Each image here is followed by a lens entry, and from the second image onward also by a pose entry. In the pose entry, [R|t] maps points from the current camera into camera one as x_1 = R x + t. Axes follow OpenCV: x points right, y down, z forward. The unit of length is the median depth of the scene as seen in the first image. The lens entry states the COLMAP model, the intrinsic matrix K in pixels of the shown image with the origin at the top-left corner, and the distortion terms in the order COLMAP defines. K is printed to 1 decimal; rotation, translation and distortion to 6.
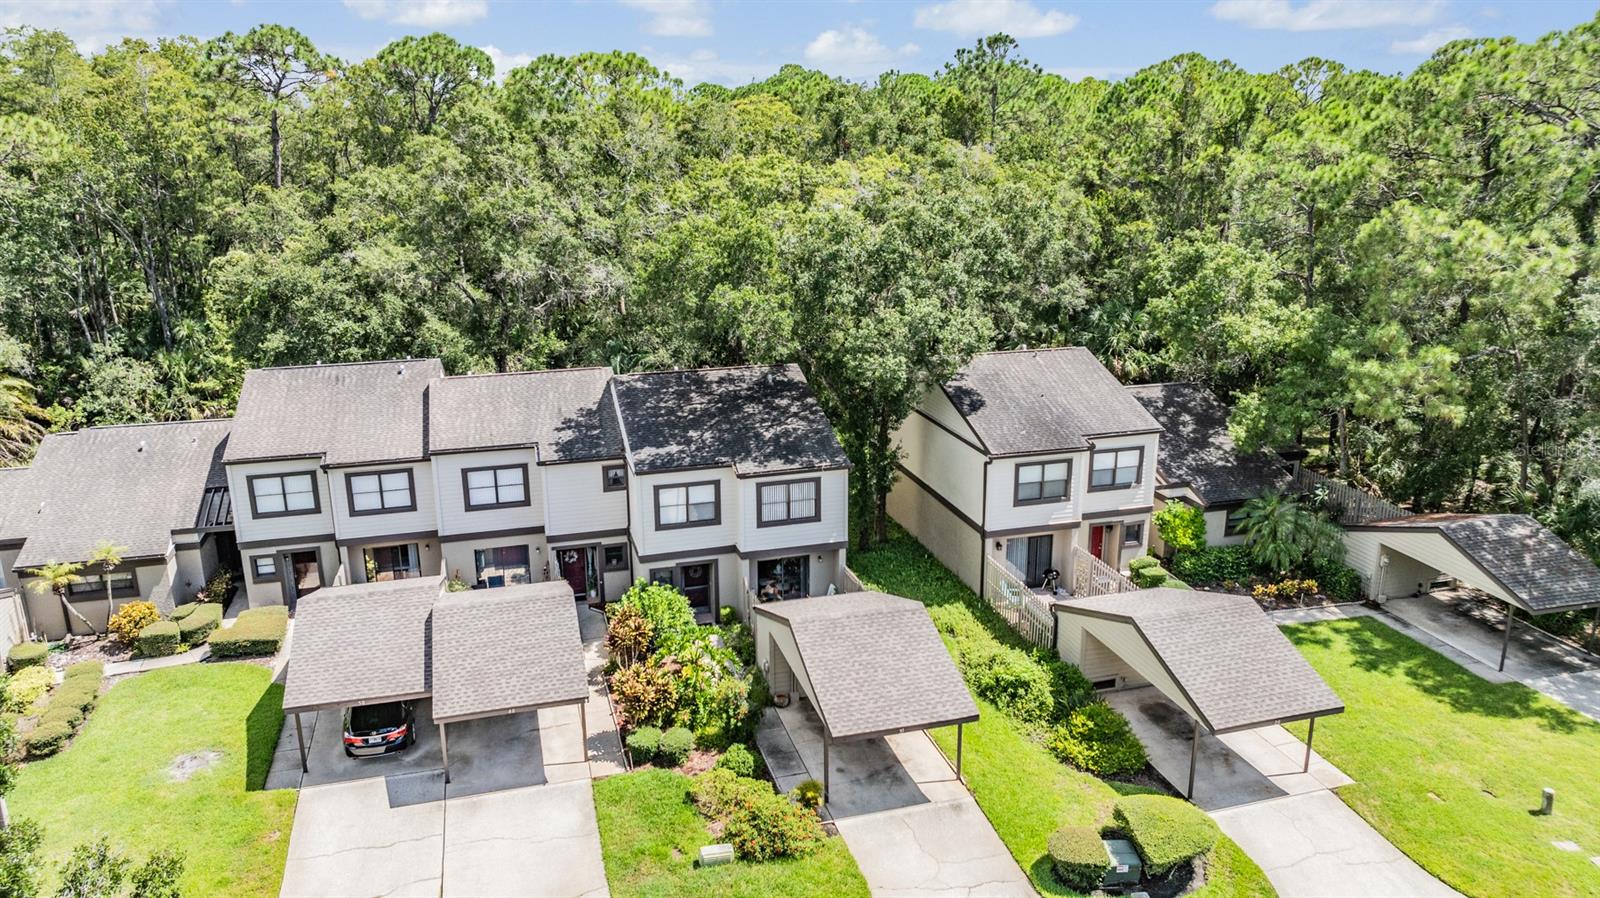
lens RADIAL K [[1132.8, 0, 812.2], [0, 1132.8, 442.5], [0, 0, 1]] dist [-0.032150, 0.027317]
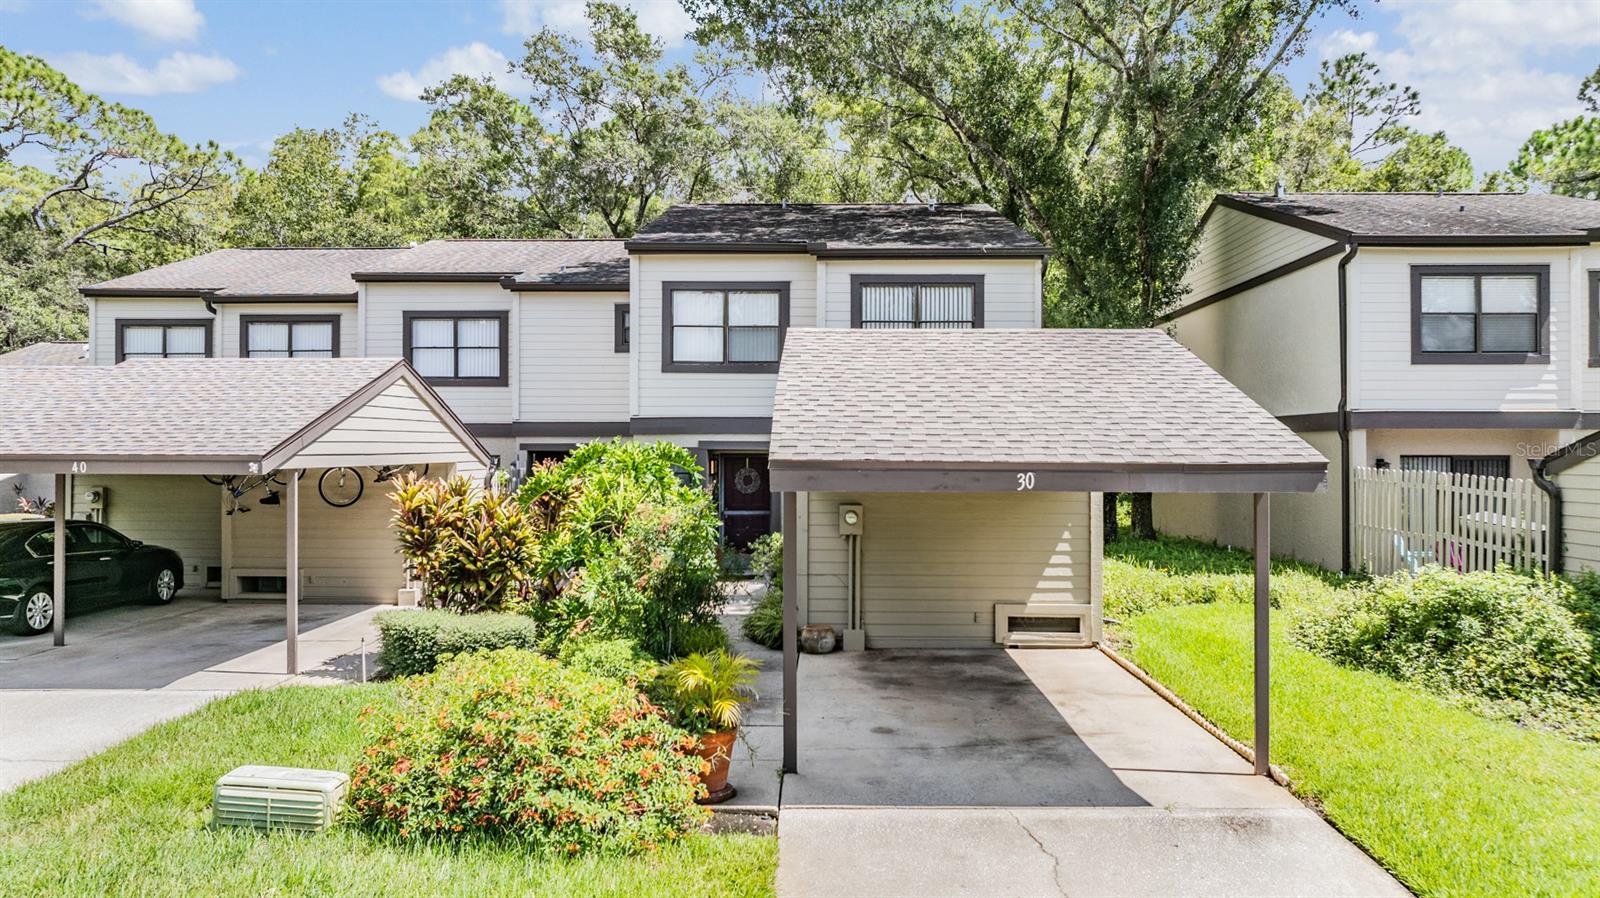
lens RADIAL K [[1132.8, 0, 799.6], [0, 1132.8, 448.5], [0, 0, 1]] dist [-0.032150, 0.027317]
pose [[0.953340, 0.005562, -0.301848, 0.081879], [-0.087366, 0.962132, -0.258205, 0.241482], [0.288981, 0.272529, 0.917724, 0.538570]]
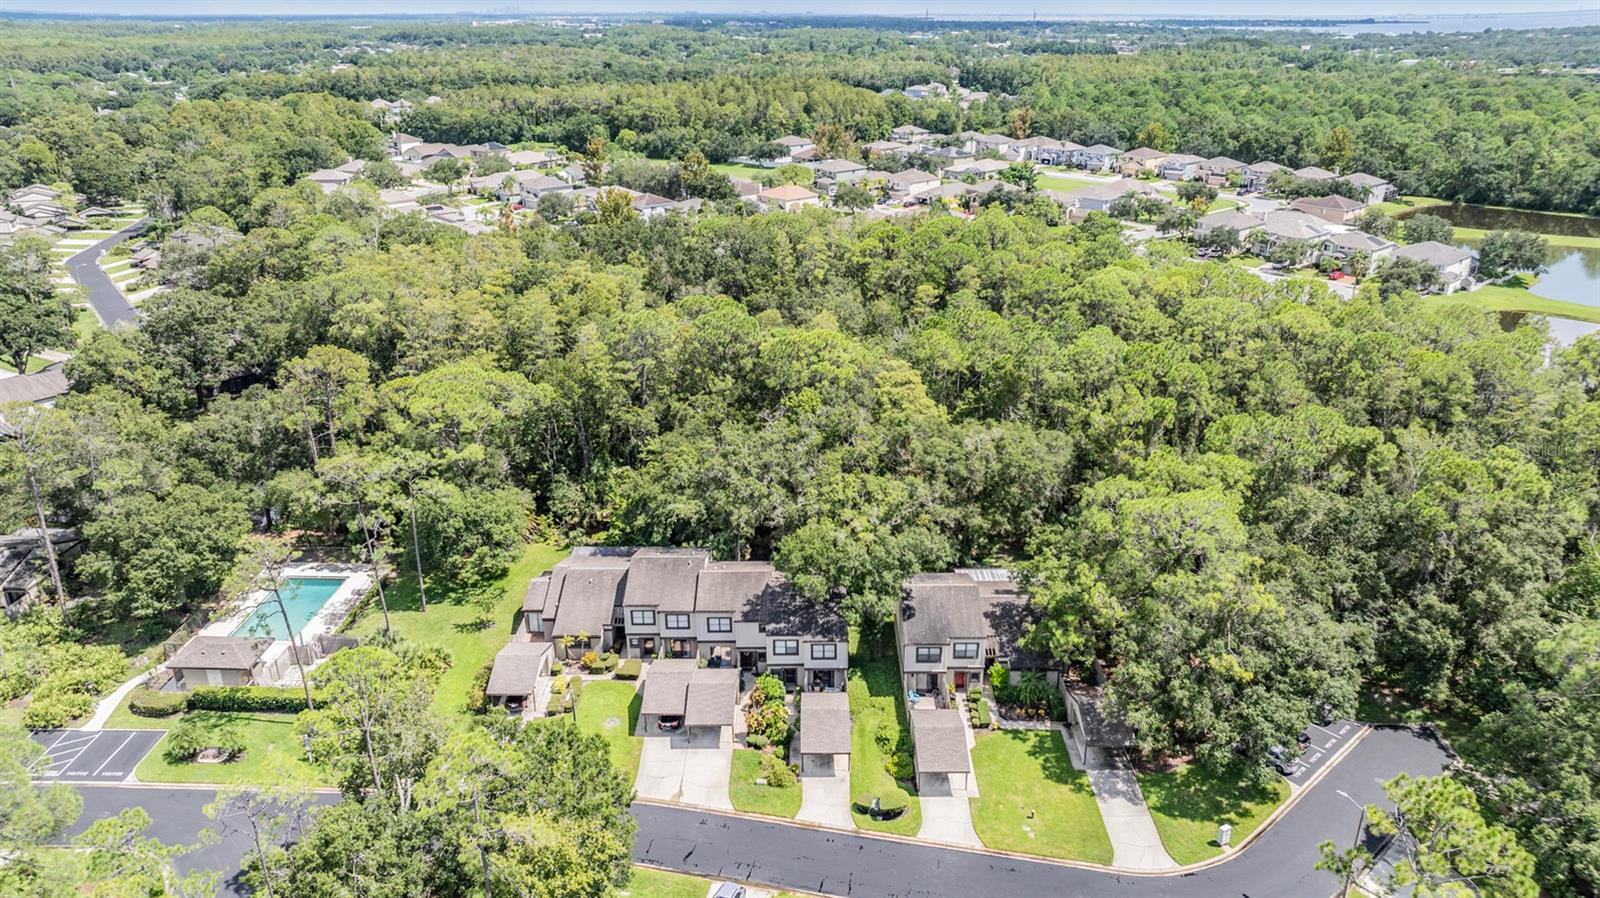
lens RADIAL K [[1132.8, 0, 805.2], [0, 1132.8, 438.1], [0, 0, 1]] dist [-0.032150, 0.027317]
pose [[0.958982, 0.098697, -0.265731, 0.577936], [-0.073402, 0.991916, 0.103516, -0.696445], [0.273800, -0.079765, 0.958473, -1.450789]]
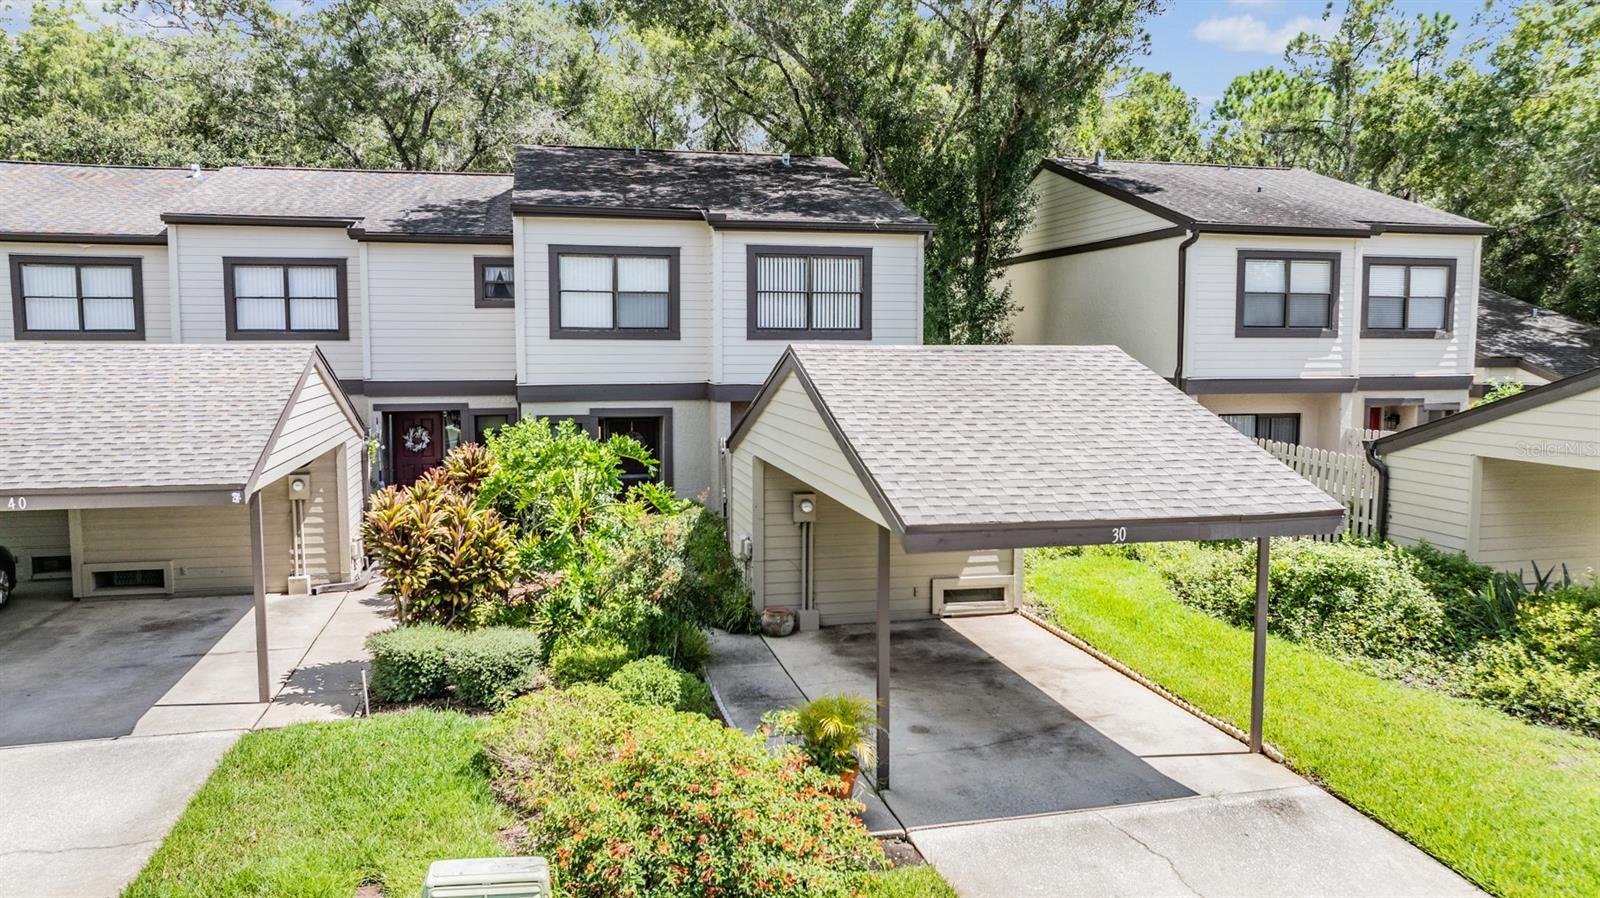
lens RADIAL K [[1132.8, 0, 807.8], [0, 1132.8, 451.4], [0, 0, 1]] dist [-0.032150, 0.027317]
pose [[0.998786, 0.010403, -0.048153, 0.004197], [-0.018703, 0.984341, -0.175280, 0.215456], [0.045575, 0.175968, 0.983340, 0.502560]]
